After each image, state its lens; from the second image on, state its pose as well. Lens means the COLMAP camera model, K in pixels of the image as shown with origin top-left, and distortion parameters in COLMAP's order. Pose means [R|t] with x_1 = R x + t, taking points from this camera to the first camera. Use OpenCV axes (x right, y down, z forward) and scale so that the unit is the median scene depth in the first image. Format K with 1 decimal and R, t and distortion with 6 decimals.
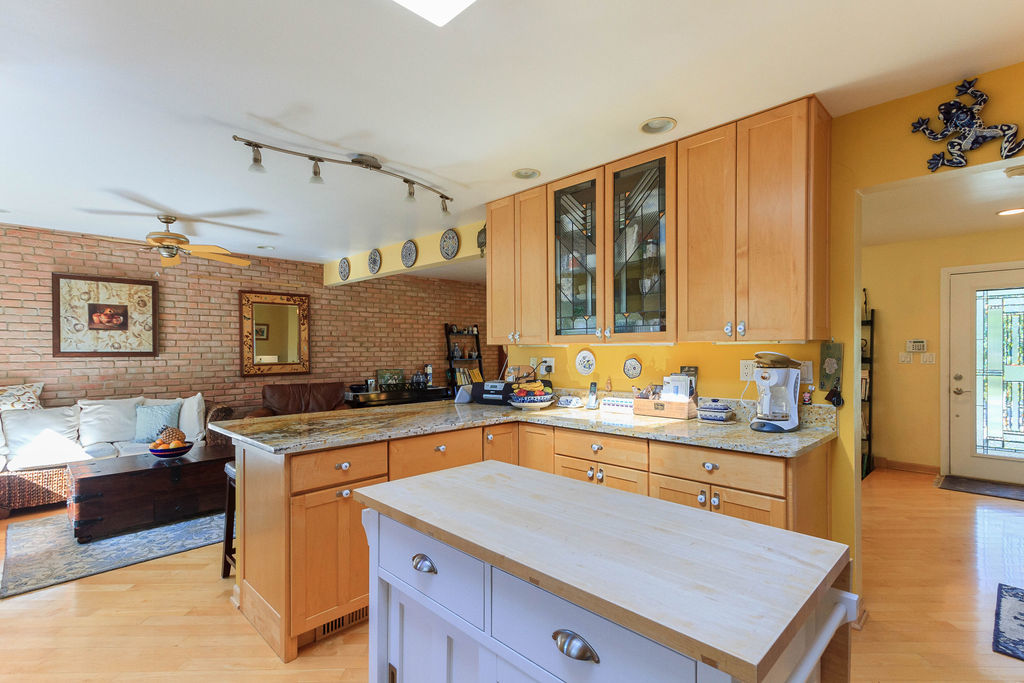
lens RADIAL K [[493.0, 0, 531.0], [0, 493.0, 354.7], [0, 0, 1]] dist [0.013975, -0.000543]
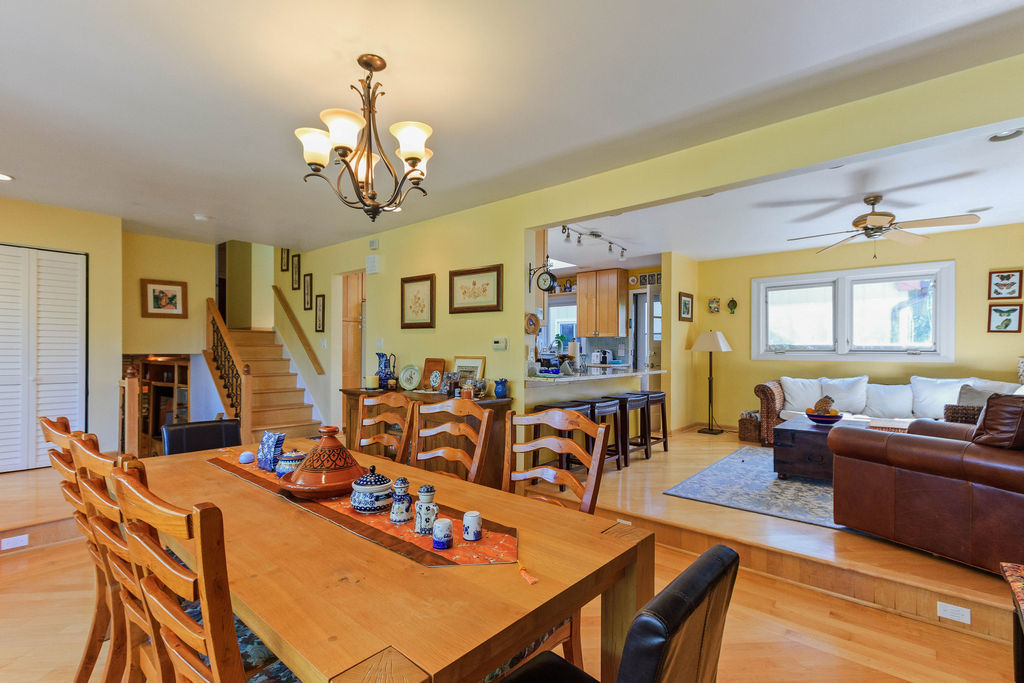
lens RADIAL K [[468.1, 0, 518.7], [0, 468.1, 347.6], [0, 0, 1]] dist [0.014268, -0.000220]
pose [[-0.997924, -0.003459, -0.064305, 0.043623], [-0.003900, 0.999970, 0.006730, 0.019301], [0.064279, 0.006967, -0.997908, 1.622028]]
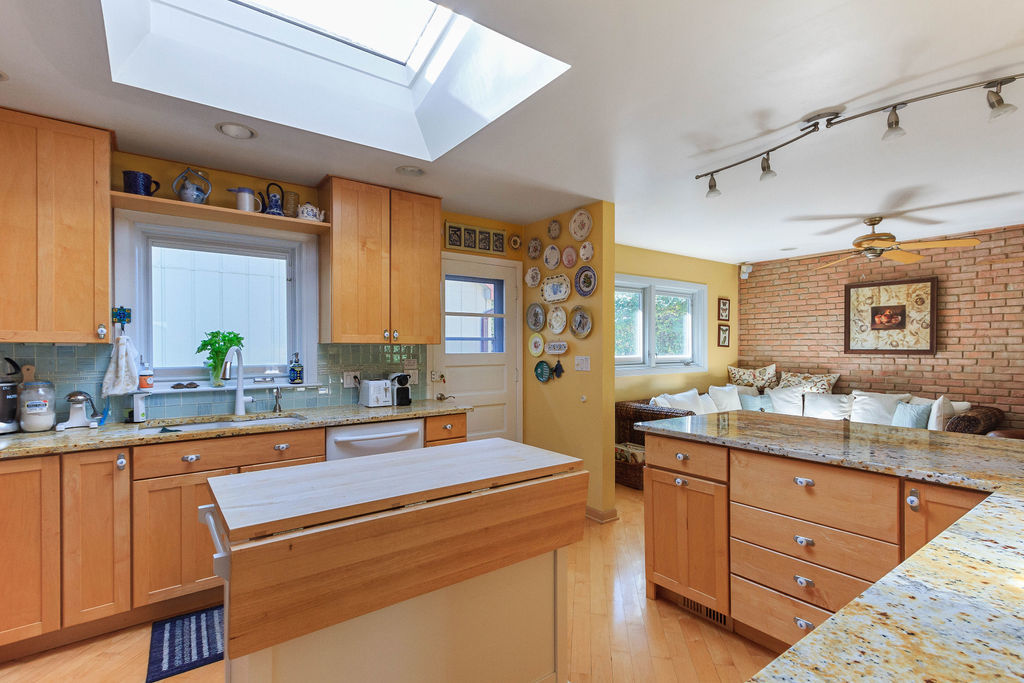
lens RADIAL K [[473.6, 0, 510.4], [0, 473.6, 352.0], [0, 0, 1]] dist [0.030274, -0.009474]
pose [[-0.169430, 0.010965, -0.985481, 0.320549], [-0.009587, 0.999872, 0.012774, -0.005938], [0.985496, 0.011612, -0.169303, 0.363585]]
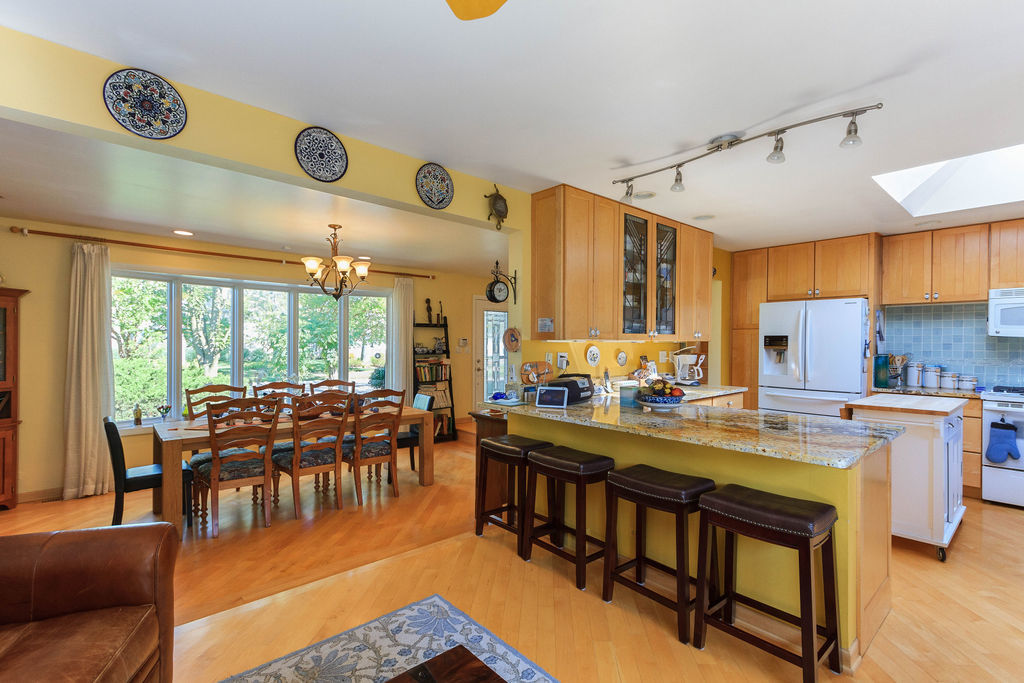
lens RADIAL K [[468.1, 0, 518.7], [0, 468.1, 347.6], [0, 0, 1]] dist [0.014268, -0.000220]
pose [[0.068868, -0.005240, 0.997612, -0.722411], [0.005540, 0.999973, 0.004870, -0.007400], [-0.997610, 0.005192, 0.068895, 0.771759]]
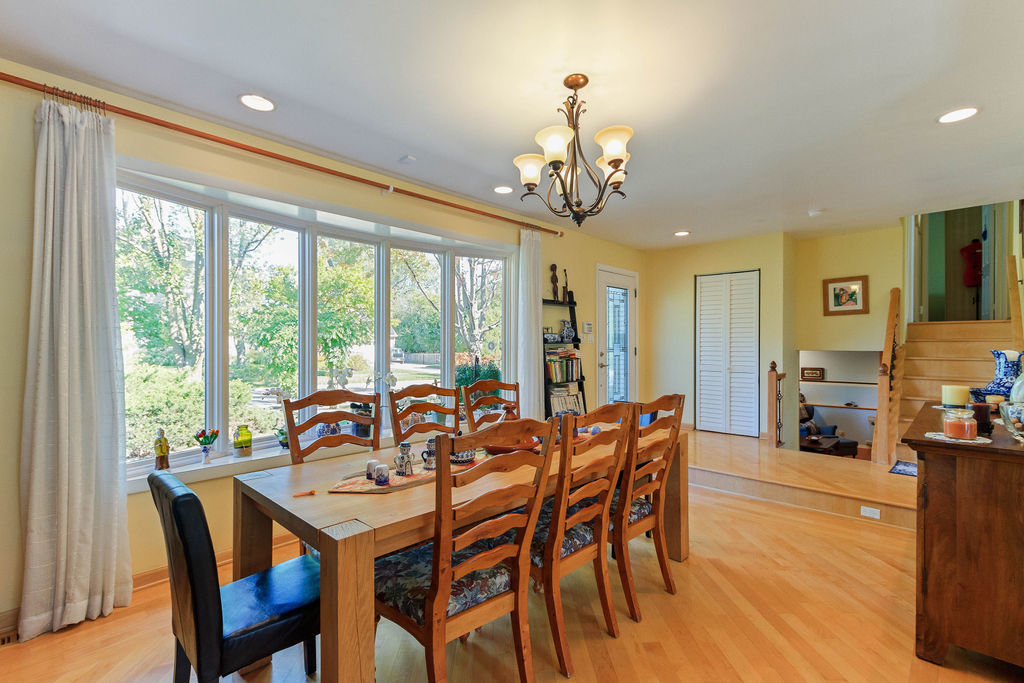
lens RADIAL K [[474.8, 0, 510.4], [0, 474.8, 346.6], [0, 0, 1]] dist [0.016572, -0.000182]
pose [[-0.001693, 0.001638, 0.999997, -0.322318], [0.013798, 0.999903, -0.001614, 0.025655], [-0.999903, 0.013795, -0.001715, 1.252539]]
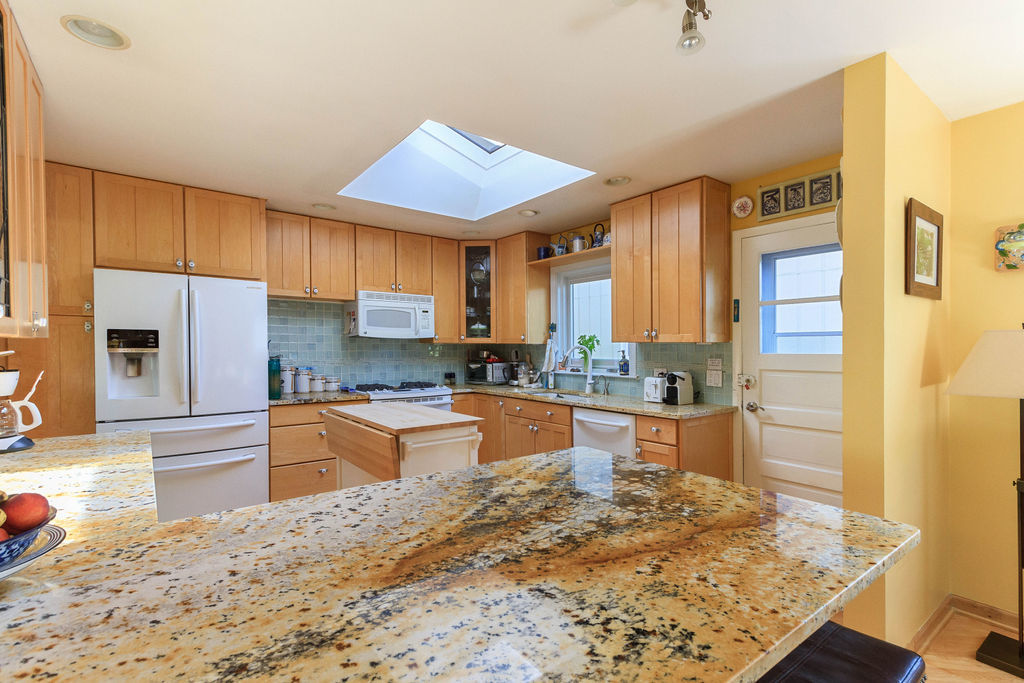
lens RADIAL K [[482.7, 0, 514.2], [0, 482.7, 347.0], [0, 0, 1]] dist [0.025338, 0.000044]
pose [[-0.989080, 0.000832, 0.147376, -0.217511], [0.002539, 0.999932, 0.011397, -0.009169], [-0.147356, 0.011646, -0.989015, 0.815681]]
